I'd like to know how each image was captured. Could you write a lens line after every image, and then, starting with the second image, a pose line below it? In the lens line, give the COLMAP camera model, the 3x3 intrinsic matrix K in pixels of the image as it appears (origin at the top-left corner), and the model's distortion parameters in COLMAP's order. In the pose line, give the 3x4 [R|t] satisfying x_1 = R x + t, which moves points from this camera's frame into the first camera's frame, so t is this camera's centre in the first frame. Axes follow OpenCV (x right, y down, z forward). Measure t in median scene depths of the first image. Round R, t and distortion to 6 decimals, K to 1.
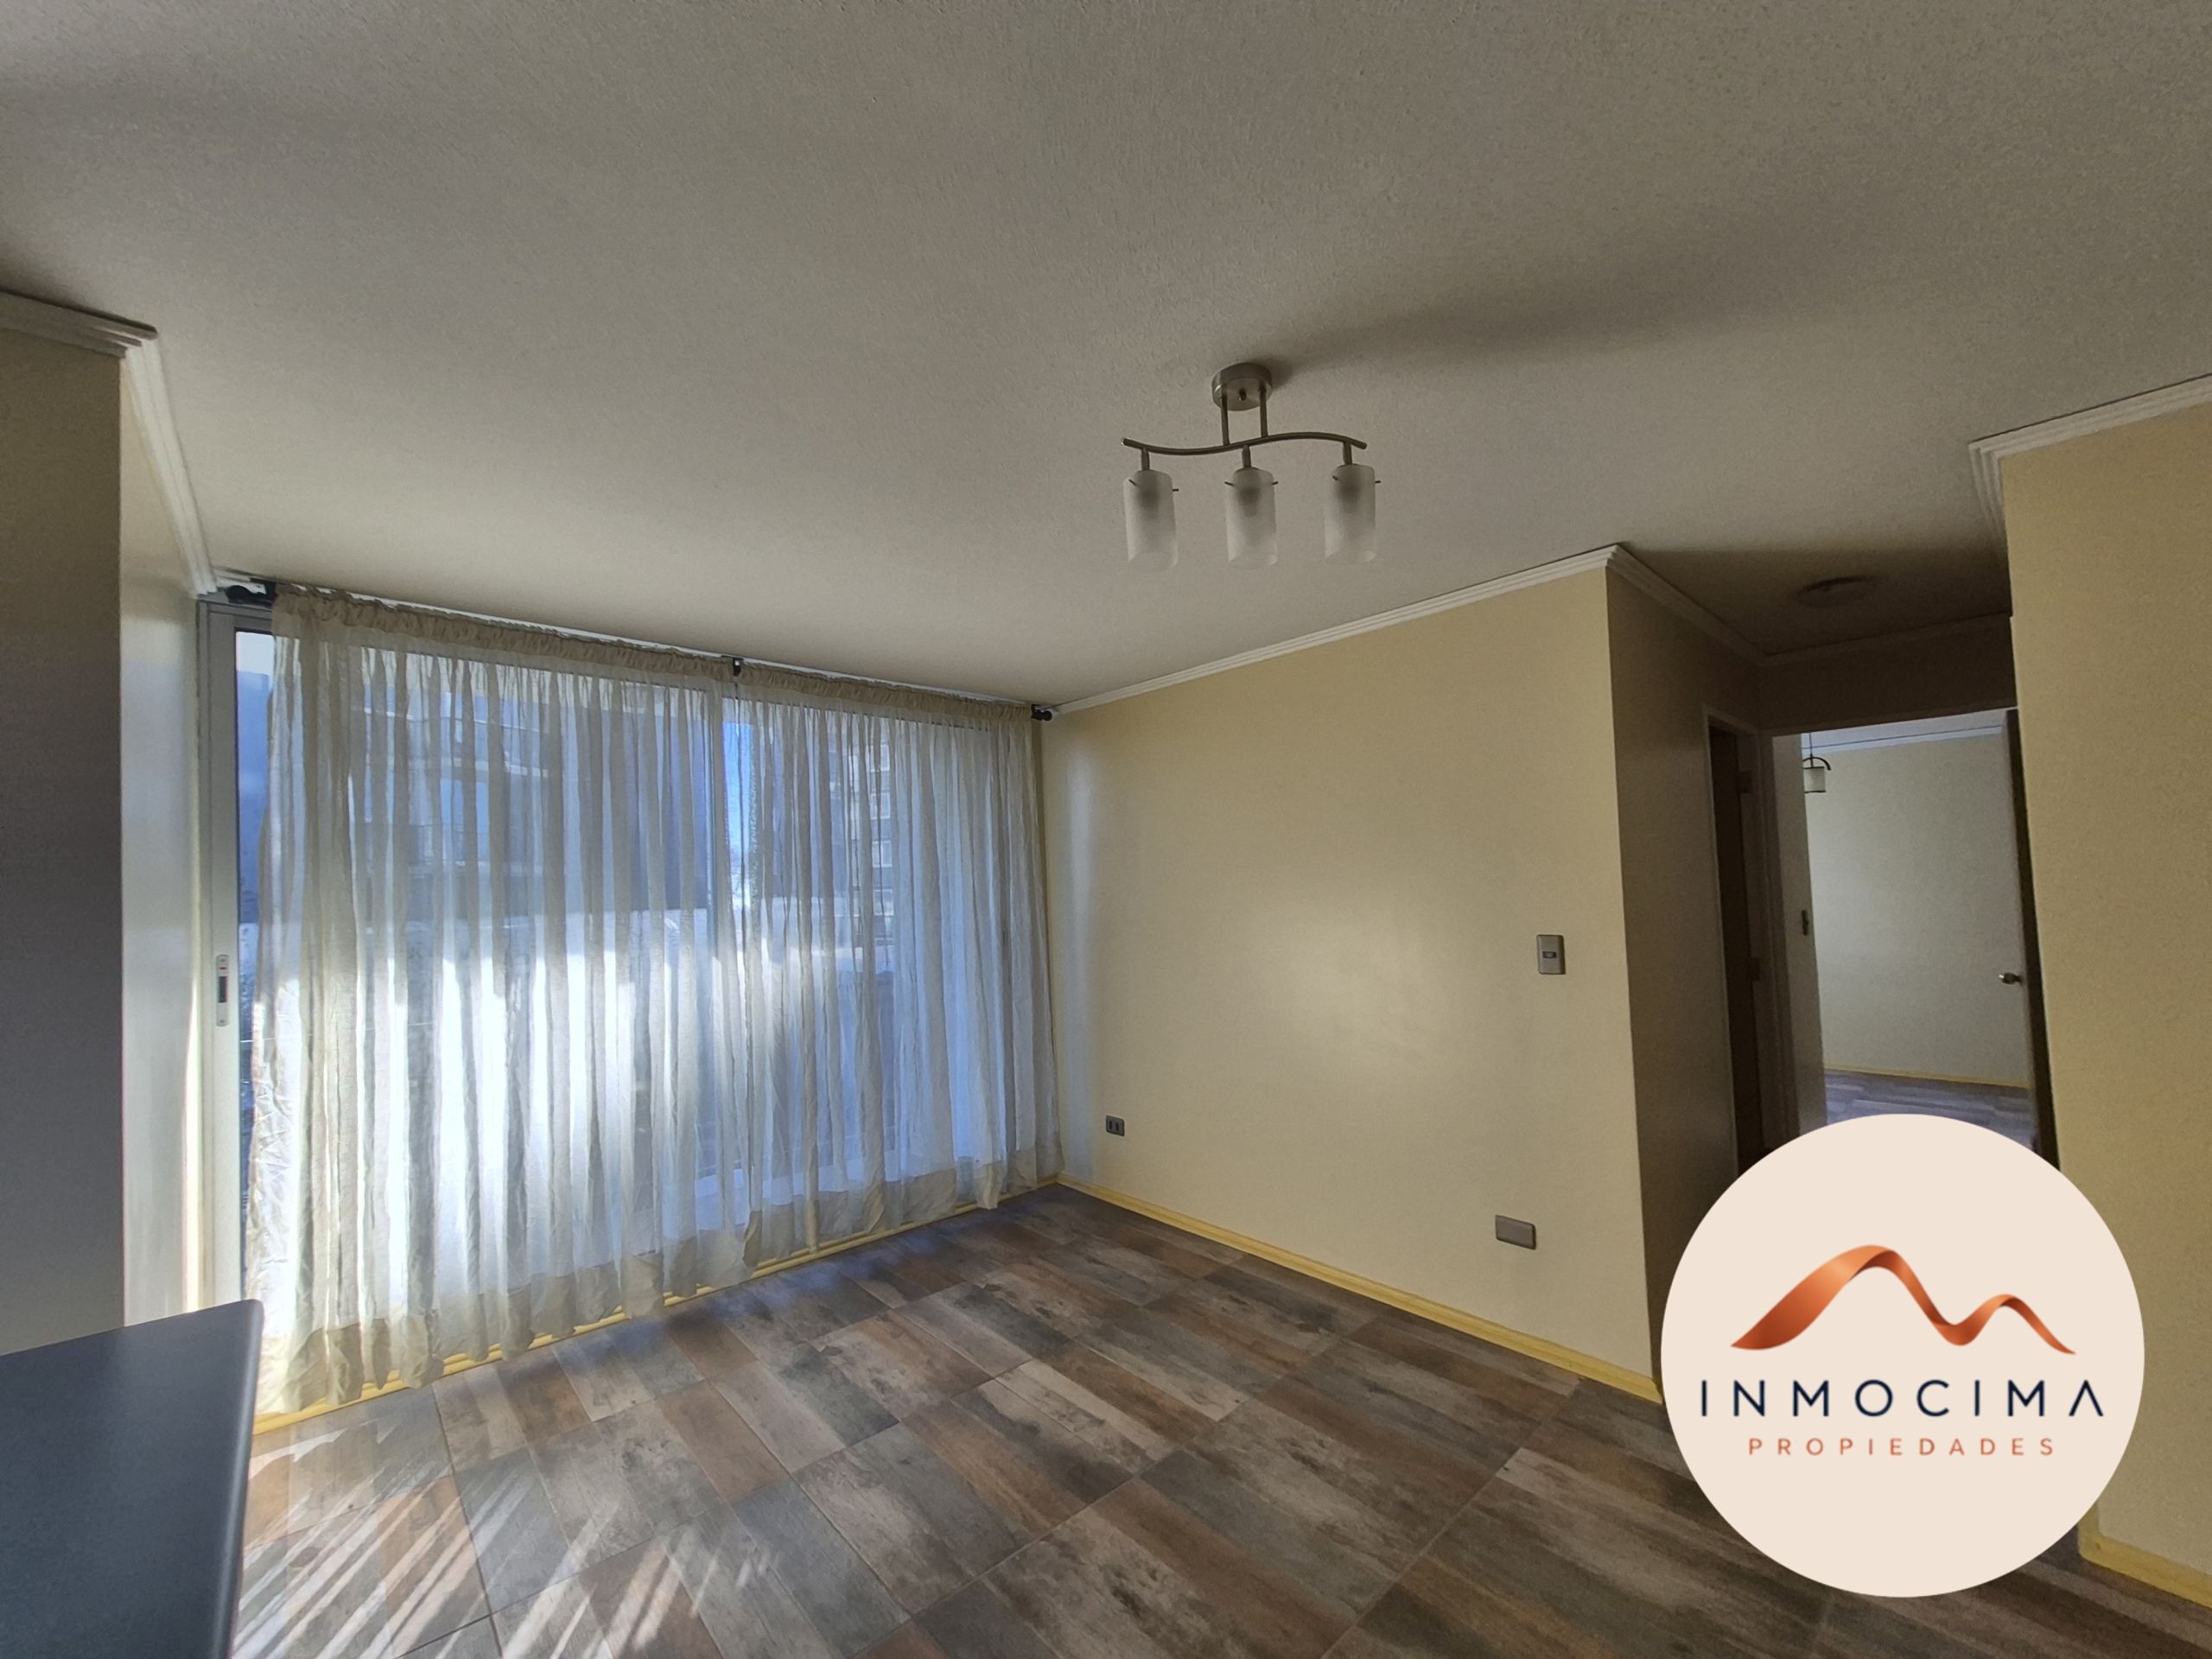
lens RADIAL K [[882.2, 0, 1108.4], [0, 882.2, 867.2], [0, 0, 1]] dist [0.025065, -0.006618]
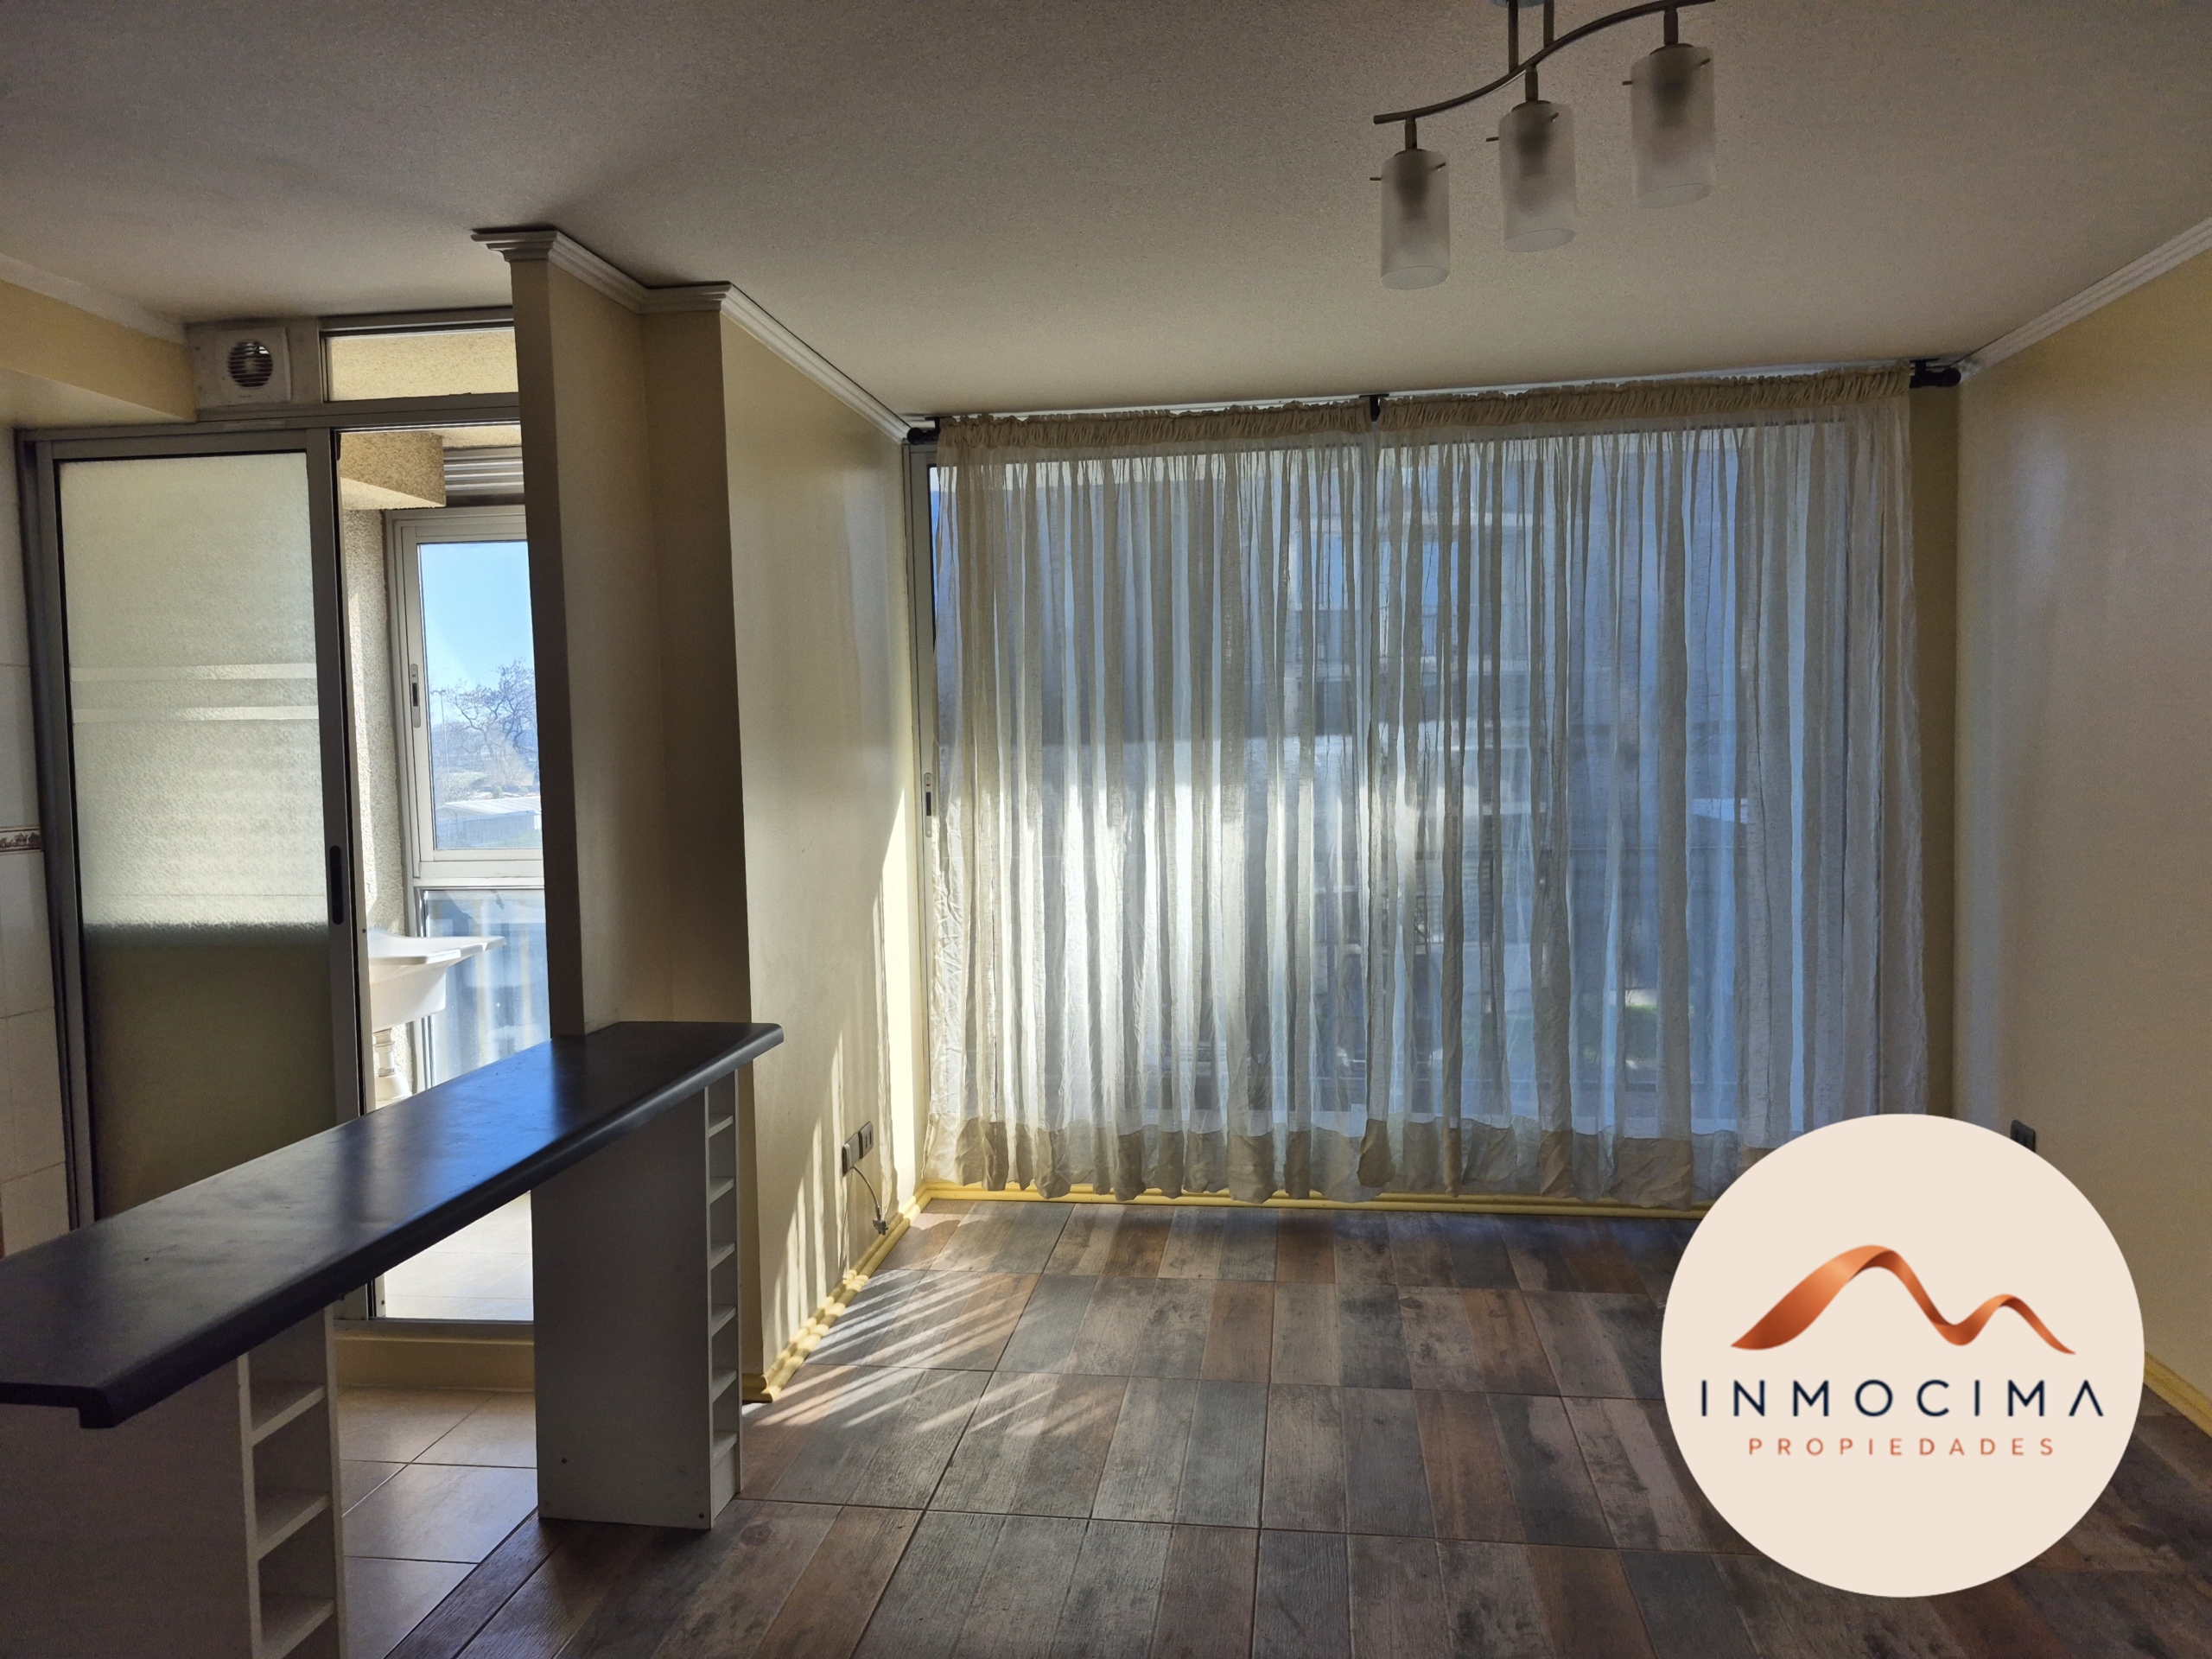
lens RADIAL K [[1548.4, 0, 1116.4], [0, 1548.4, 841.7], [0, 0, 1]] dist [0.067225, -0.060234]
pose [[0.642904, 0.064111, -0.763259, 0.577861], [0.030733, 0.993529, 0.109339, -0.018716], [0.765330, -0.093752, 0.636774, -0.036662]]
